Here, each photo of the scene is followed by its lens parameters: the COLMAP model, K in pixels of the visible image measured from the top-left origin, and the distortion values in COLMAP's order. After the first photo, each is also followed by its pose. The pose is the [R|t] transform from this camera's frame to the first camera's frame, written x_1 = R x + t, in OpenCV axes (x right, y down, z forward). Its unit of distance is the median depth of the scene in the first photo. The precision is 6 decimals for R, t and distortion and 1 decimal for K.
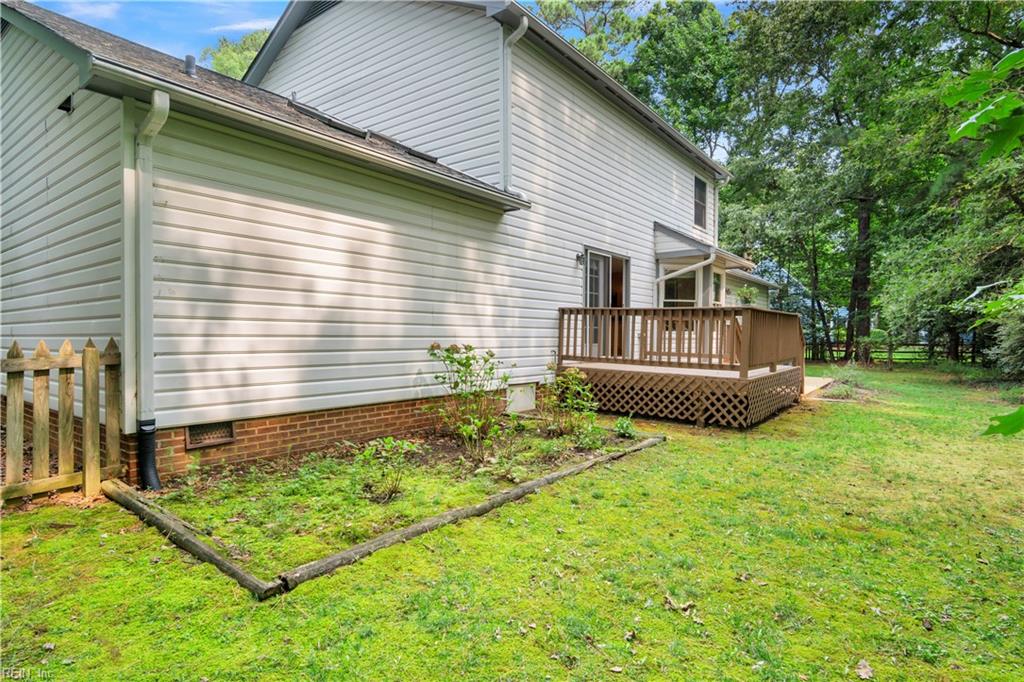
lens RADIAL K [[549.9, 0, 510.3], [0, 549.9, 340.0], [0, 0, 1]] dist [-0.002885, -0.000303]
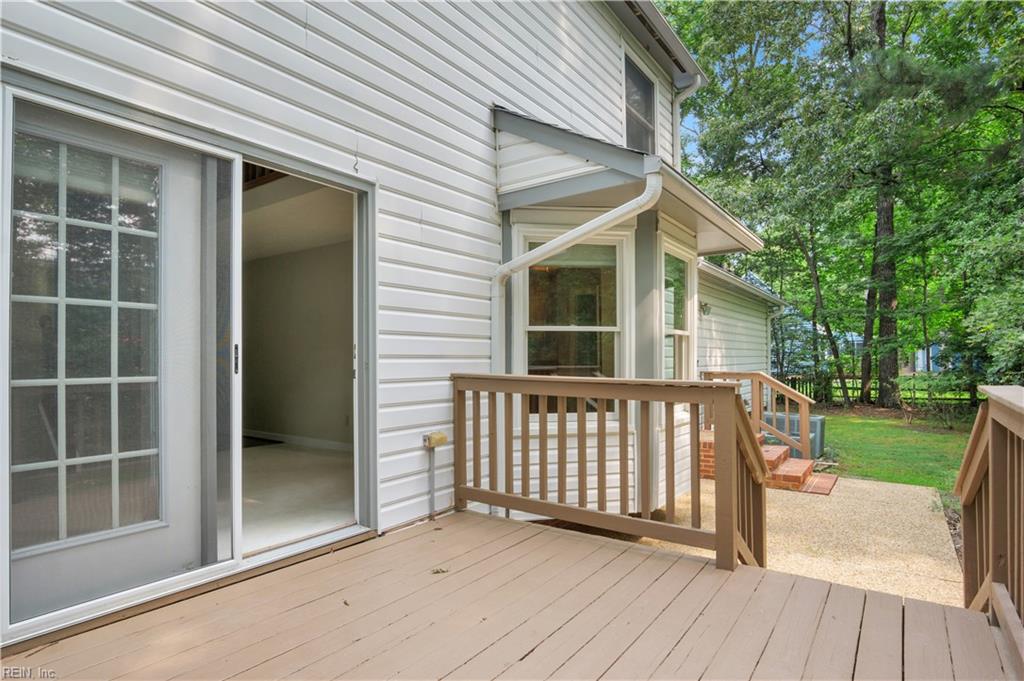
lens RADIAL K [[549.9, 0, 513.3], [0, 549.9, 347.2], [0, 0, 1]] dist [-0.002885, -0.000303]
pose [[0.999033, -0.011210, 0.042508, 0.256510], [0.012546, 0.999432, -0.031290, -0.048914], [-0.042133, 0.031793, 0.998606, 0.649765]]
